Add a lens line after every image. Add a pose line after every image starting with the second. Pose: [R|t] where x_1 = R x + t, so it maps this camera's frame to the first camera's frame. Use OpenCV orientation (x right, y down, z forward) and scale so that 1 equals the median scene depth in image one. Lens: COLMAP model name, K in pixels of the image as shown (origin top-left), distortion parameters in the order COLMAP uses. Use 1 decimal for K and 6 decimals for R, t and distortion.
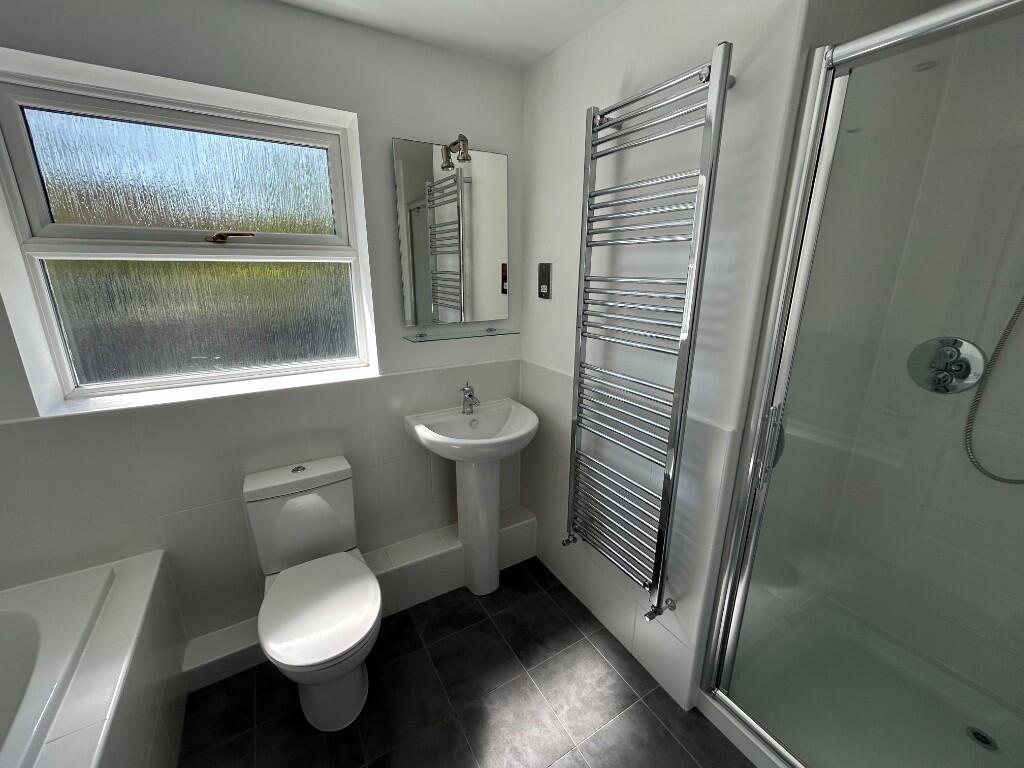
lens RADIAL K [[414.2, 0, 504.8], [0, 414.2, 388.7], [0, 0, 1]] dist [-0.006934, -0.000257]
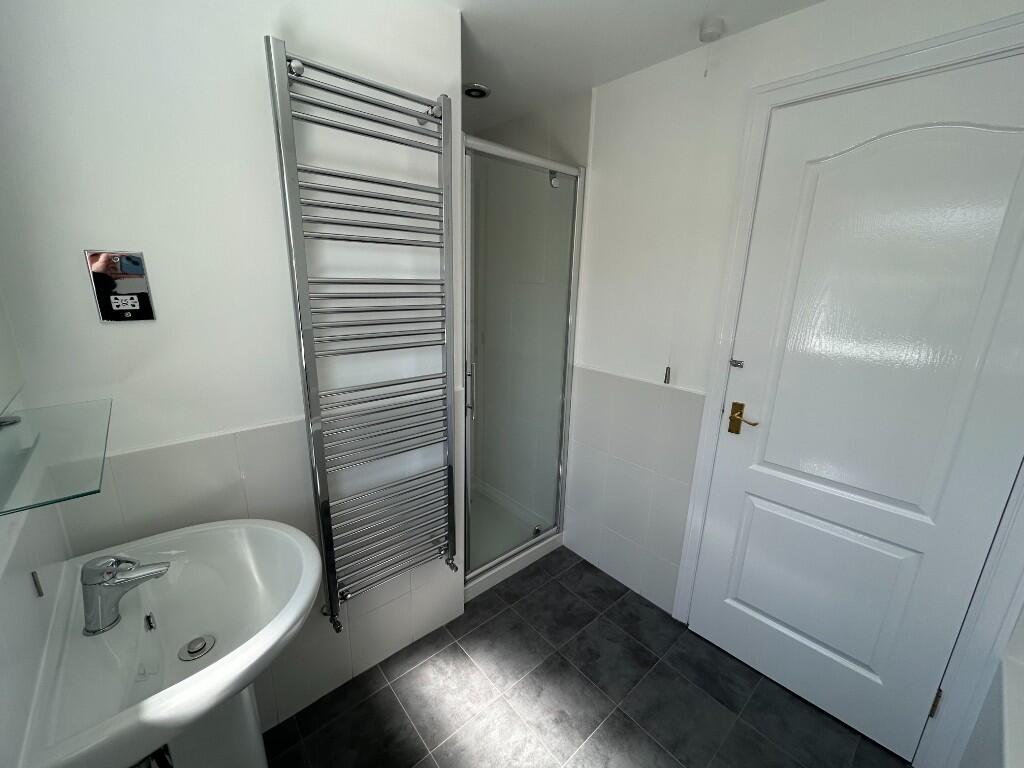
lens RADIAL K [[414.2, 0, 514.2], [0, 414.2, 383.1], [0, 0, 1]] dist [-0.006934, -0.000257]
pose [[-0.204804, -0.242598, 0.948262, -0.571329], [0.253605, 0.922563, 0.290797, -0.193207], [-0.945378, 0.300040, -0.127421, 0.704100]]
